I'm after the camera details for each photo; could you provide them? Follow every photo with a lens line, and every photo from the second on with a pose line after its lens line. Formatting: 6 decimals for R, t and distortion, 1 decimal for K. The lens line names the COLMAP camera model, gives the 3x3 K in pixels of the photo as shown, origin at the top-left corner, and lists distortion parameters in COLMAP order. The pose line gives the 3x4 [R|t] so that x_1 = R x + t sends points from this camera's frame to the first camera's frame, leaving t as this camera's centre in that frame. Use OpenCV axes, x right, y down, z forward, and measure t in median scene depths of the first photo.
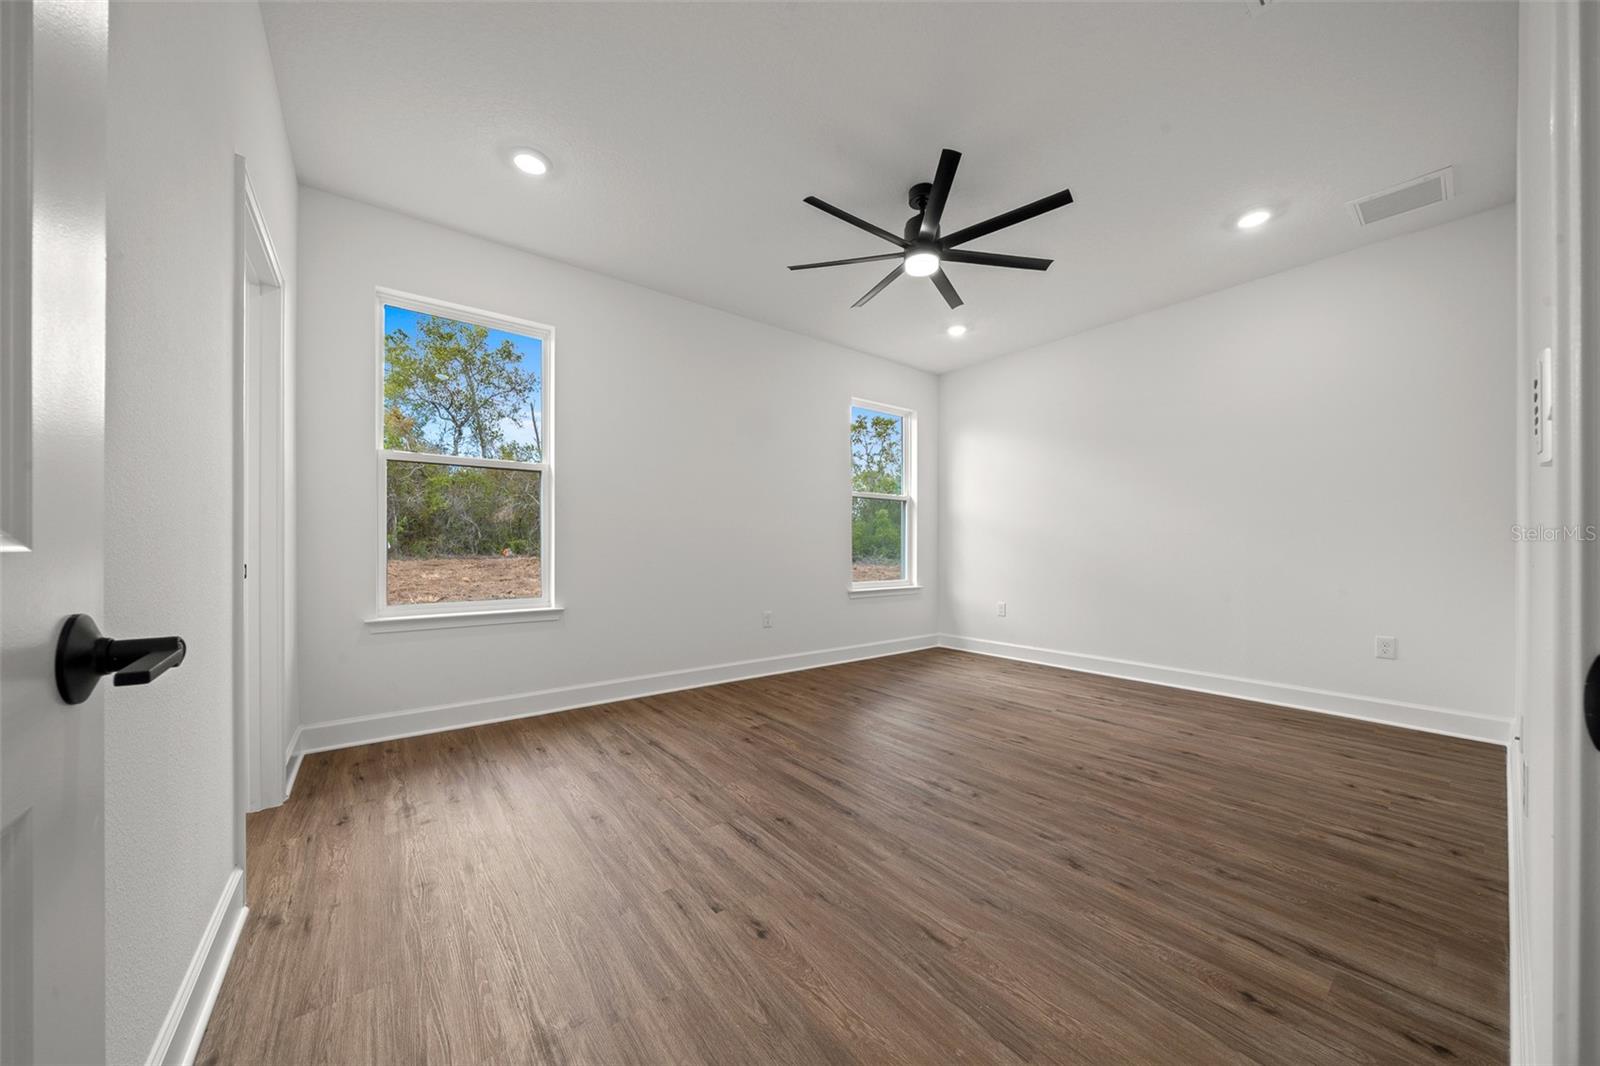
lens RADIAL K [[542.8, 0, 800.0], [0, 542.8, 533.0], [0, 0, 1]] dist [-0.008396, -0.000133]
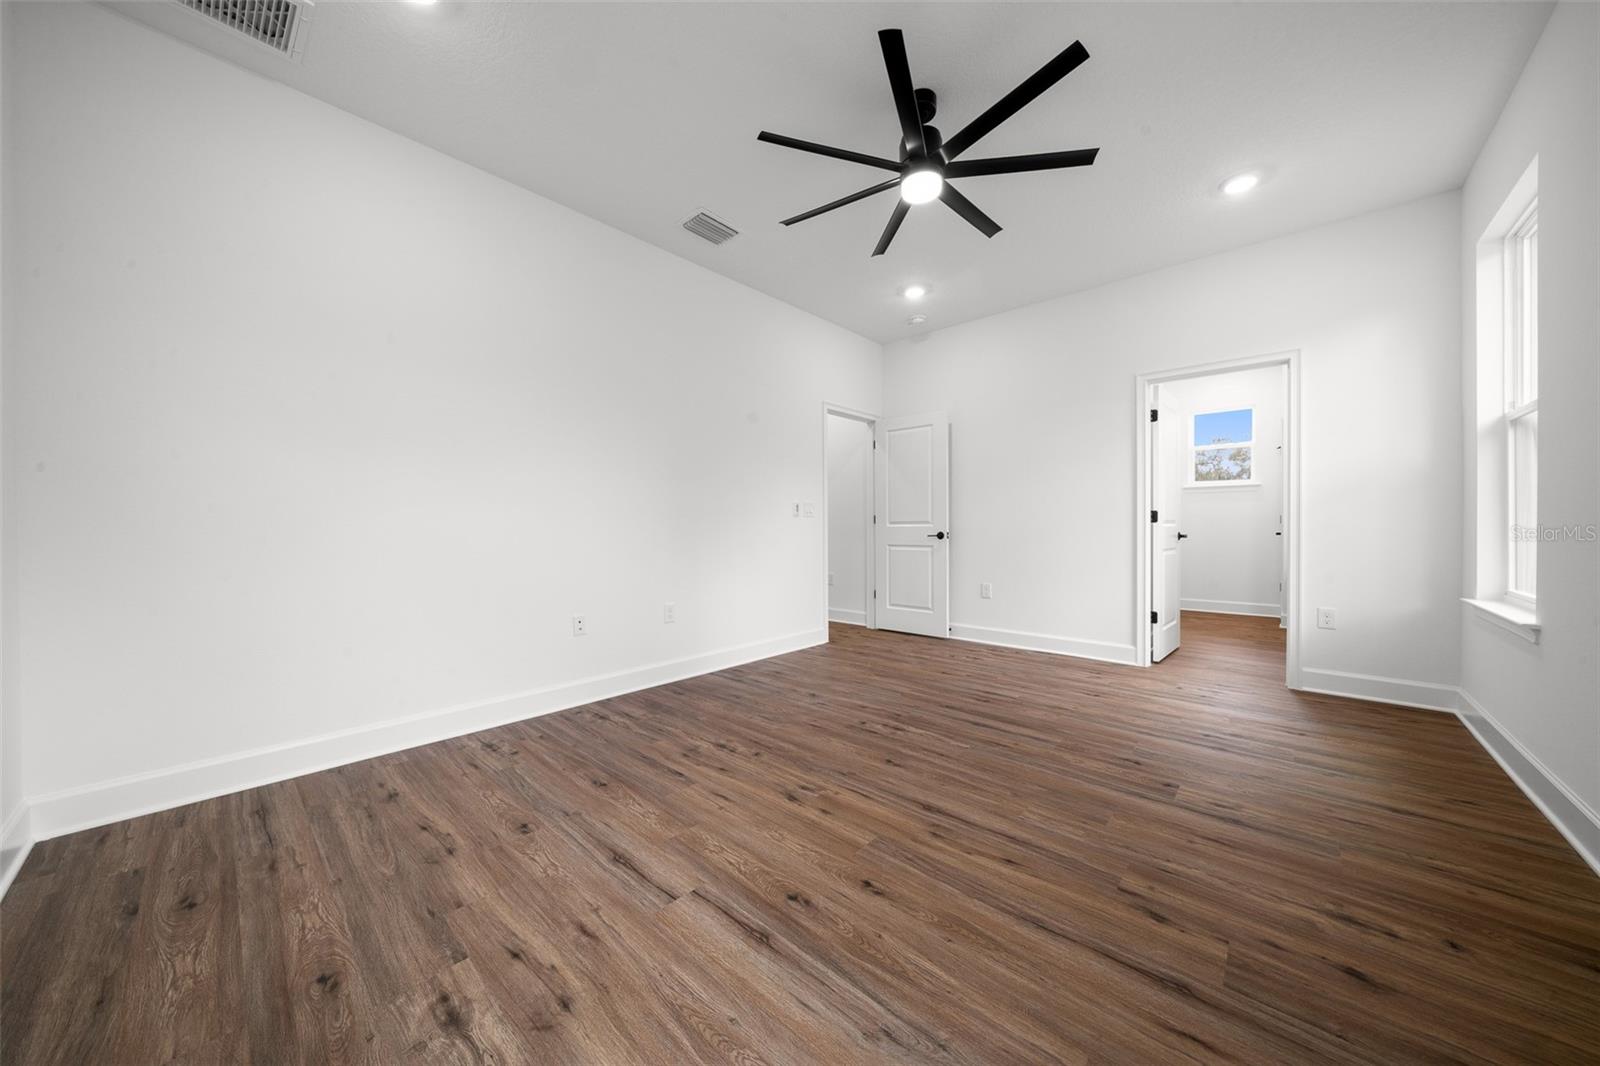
lens RADIAL K [[542.8, 0, 800.0], [0, 542.8, 533.0], [0, 0, 1]] dist [-0.008396, -0.000133]
pose [[-0.983286, 0.003864, -0.182025, 0.553204], [0.006730, 0.999863, -0.015130, 0.052730], [0.181942, -0.016102, -0.983177, 1.761561]]
